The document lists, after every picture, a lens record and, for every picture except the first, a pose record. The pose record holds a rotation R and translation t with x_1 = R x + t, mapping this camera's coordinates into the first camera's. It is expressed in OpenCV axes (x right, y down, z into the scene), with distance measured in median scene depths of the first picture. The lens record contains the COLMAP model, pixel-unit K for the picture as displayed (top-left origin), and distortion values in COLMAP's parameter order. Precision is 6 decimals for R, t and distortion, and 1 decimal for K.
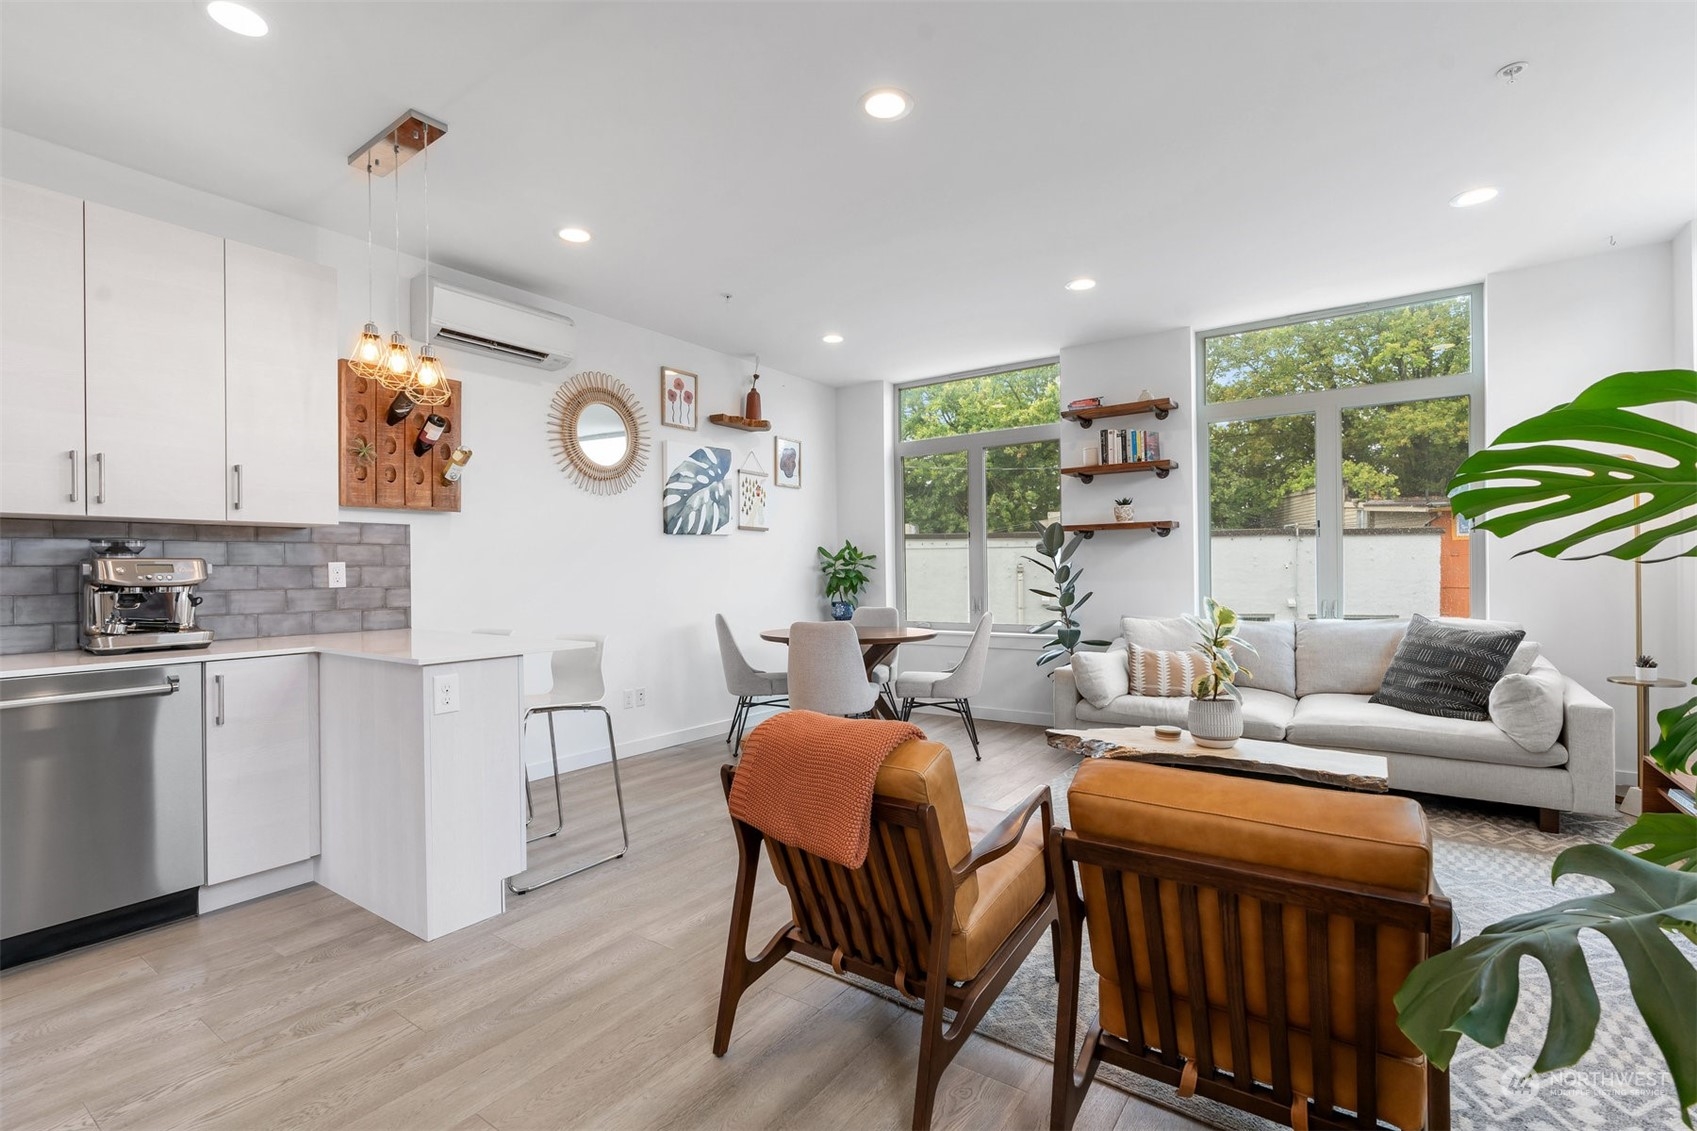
lens RADIAL K [[769.0, 0, 848.5], [0, 769.0, 565.5], [0, 0, 1]] dist [-0.001049, 0.000207]
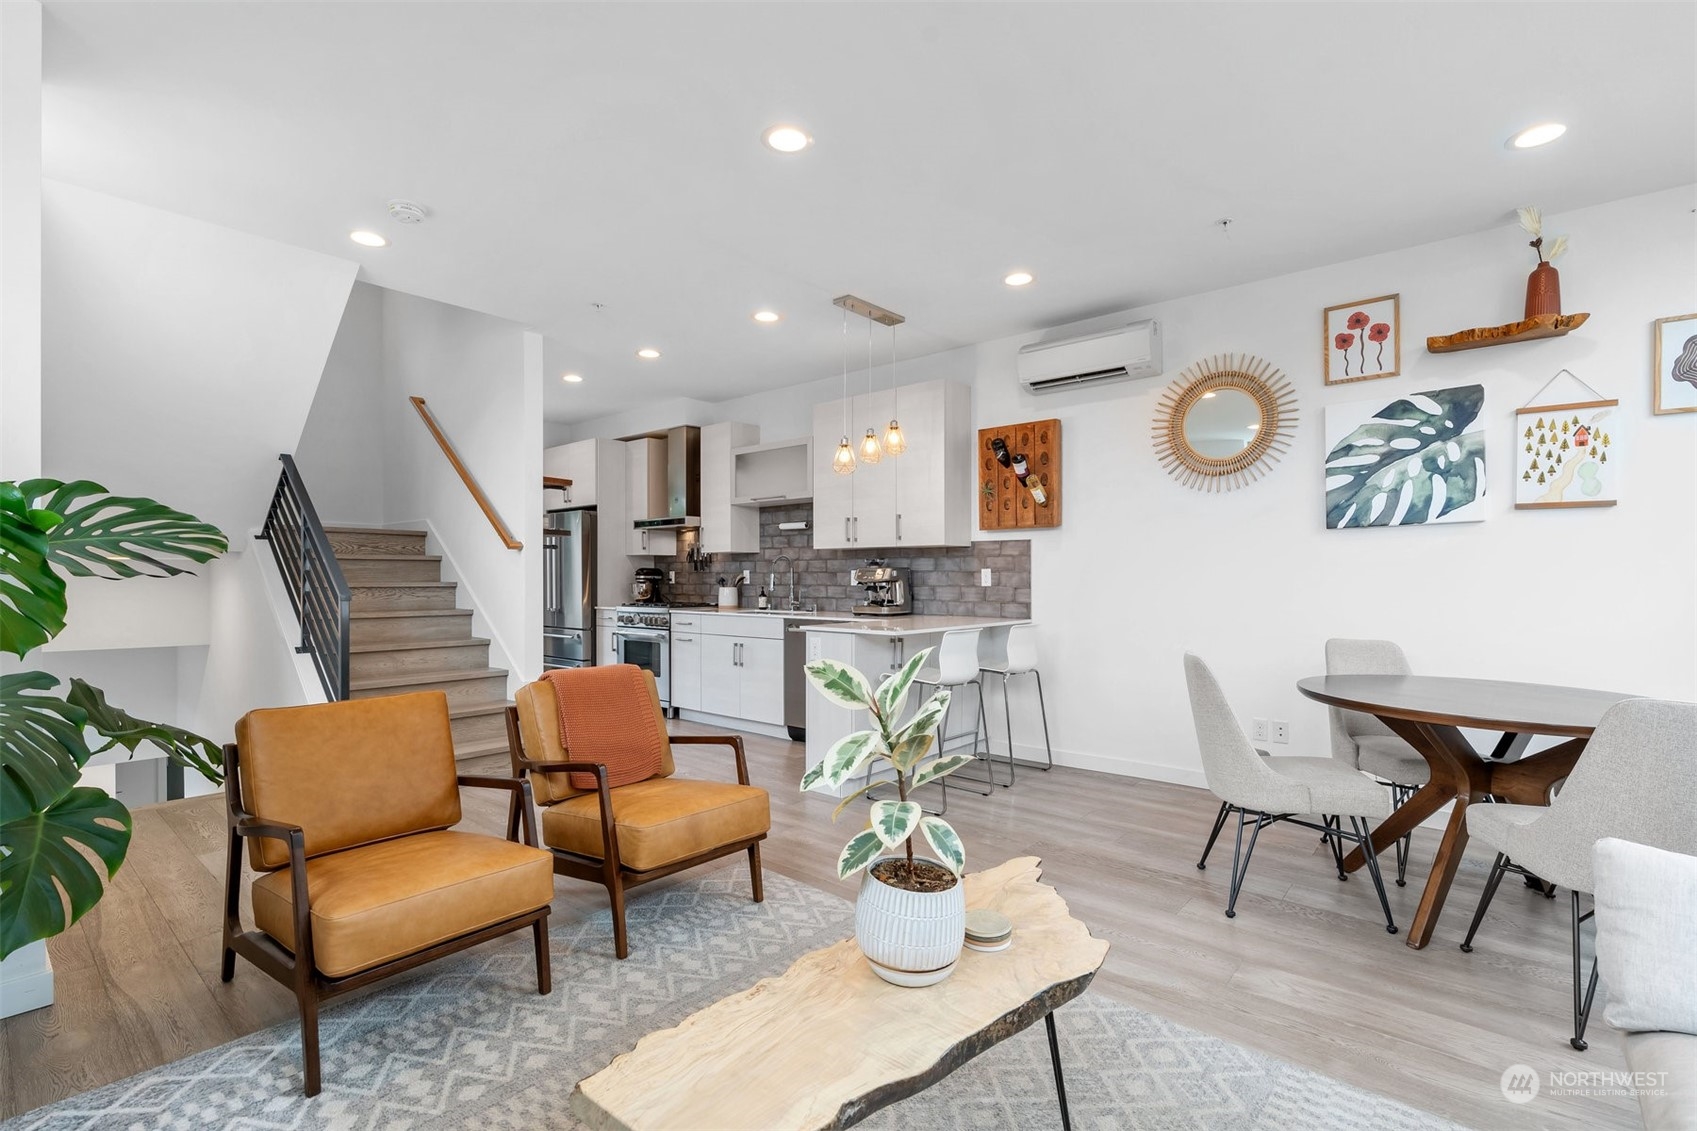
lens RADIAL K [[768.2, 0, 849.3], [0, 768.2, 580.3], [0, 0, 1]] dist [-0.005137, 0.001192]
pose [[-0.089906, 0.014460, -0.995845, 0.554799], [0.004219, 0.999891, 0.014138, -0.003037], [0.995941, -0.002930, -0.089957, 0.596130]]
